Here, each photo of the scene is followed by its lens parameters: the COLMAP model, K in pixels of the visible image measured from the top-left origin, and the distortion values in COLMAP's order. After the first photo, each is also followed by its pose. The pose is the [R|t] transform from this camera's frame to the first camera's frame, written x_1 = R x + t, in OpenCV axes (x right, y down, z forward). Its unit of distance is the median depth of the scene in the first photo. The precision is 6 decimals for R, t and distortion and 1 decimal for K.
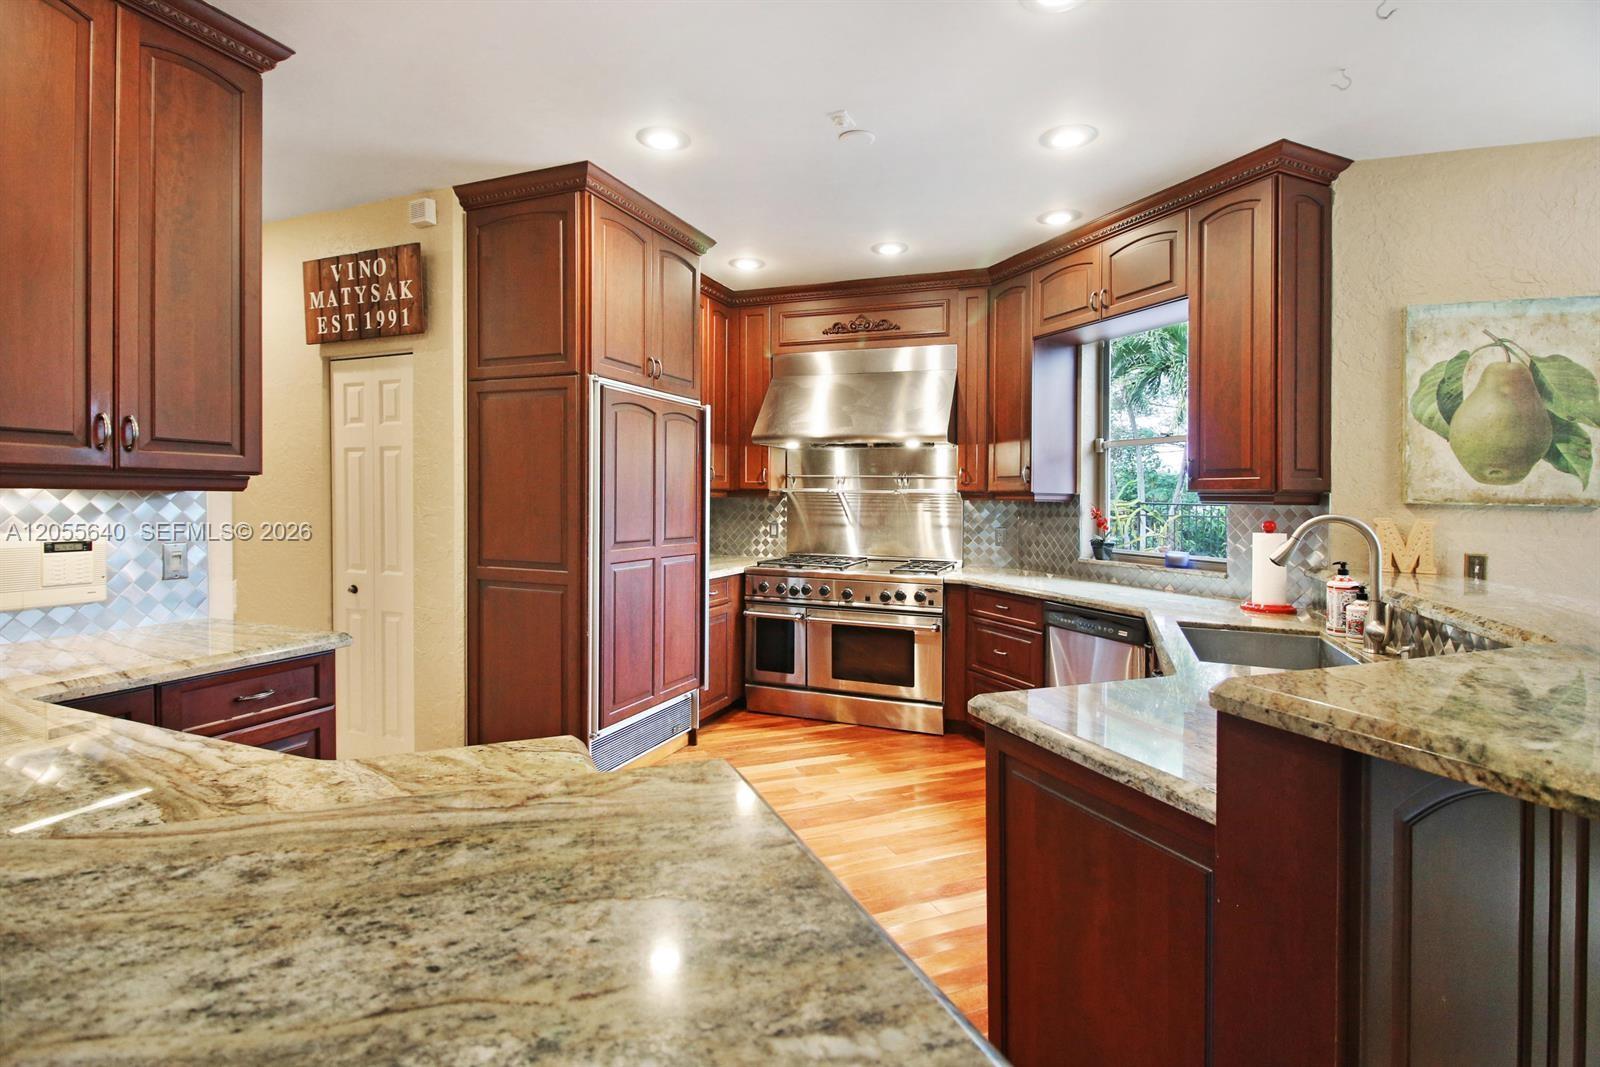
lens RADIAL K [[766.2, 0, 802.8], [0, 766.2, 499.2], [0, 0, 1]] dist [-0.001668, -0.001175]
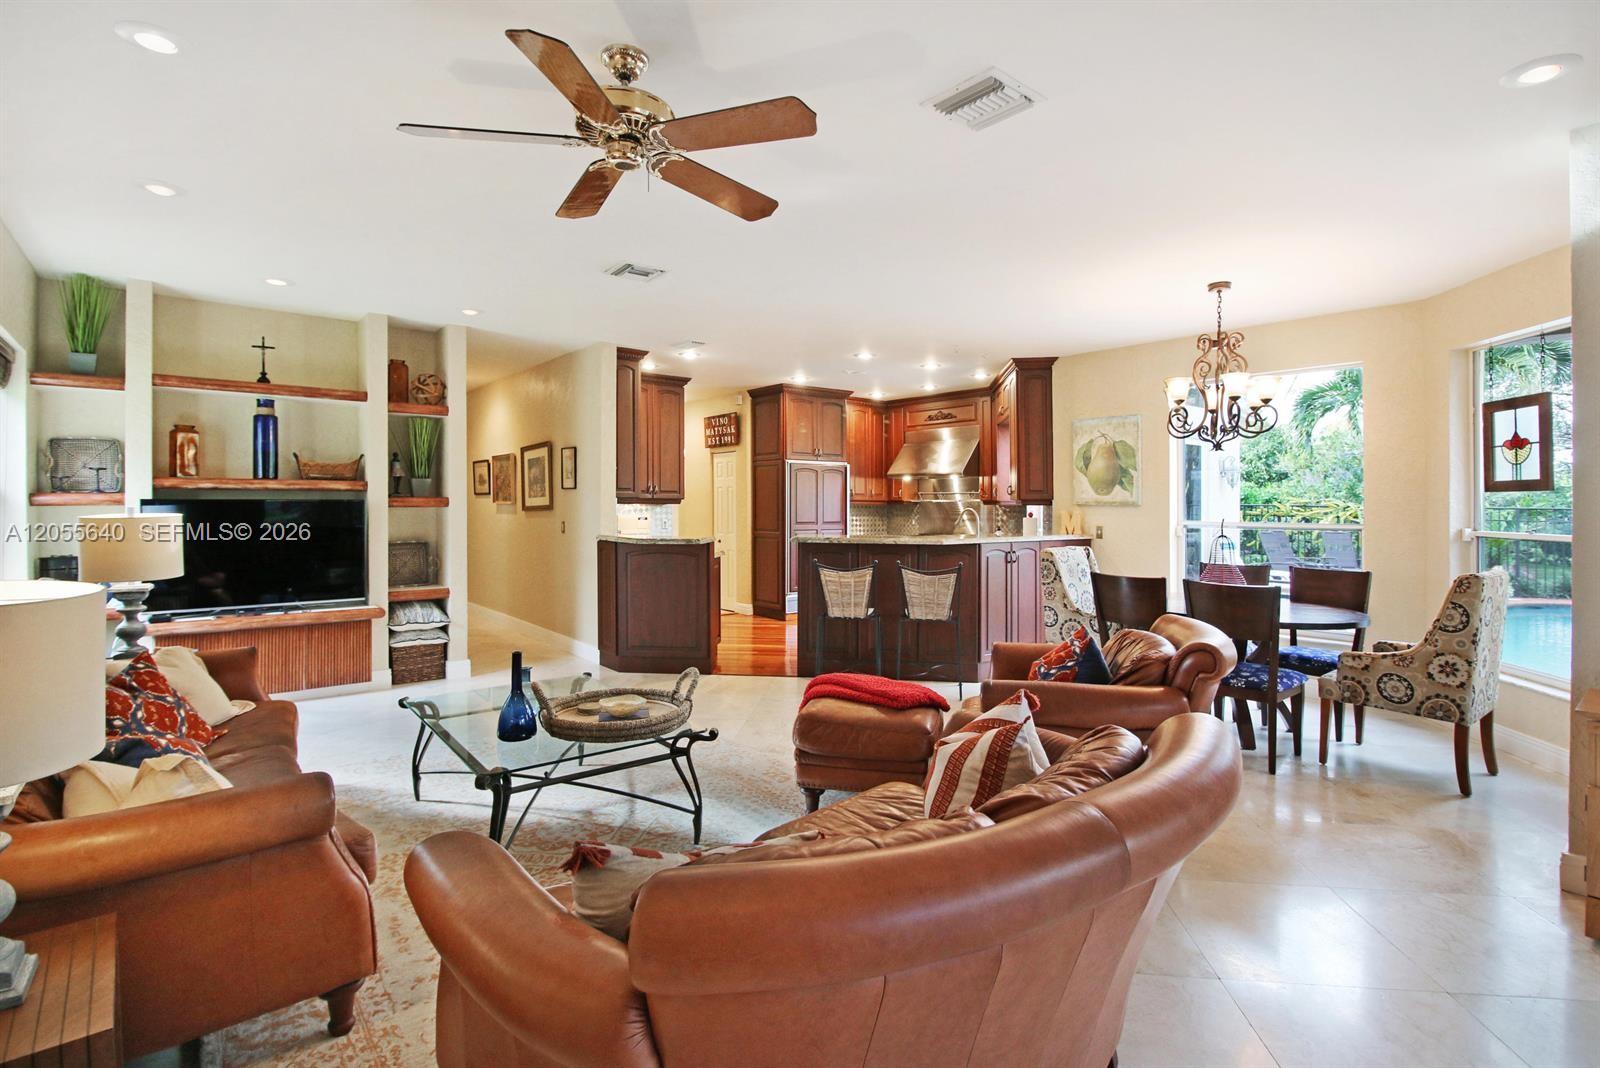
lens RADIAL K [[766.2, 0, 791.4], [0, 766.2, 501.8], [0, 0, 1]] dist [-0.001668, -0.001175]
pose [[0.859349, -0.011908, -0.511250, 1.110648], [0.006055, 0.999896, -0.013112, 0.021135], [0.511353, 0.008173, 0.859332, -1.298457]]
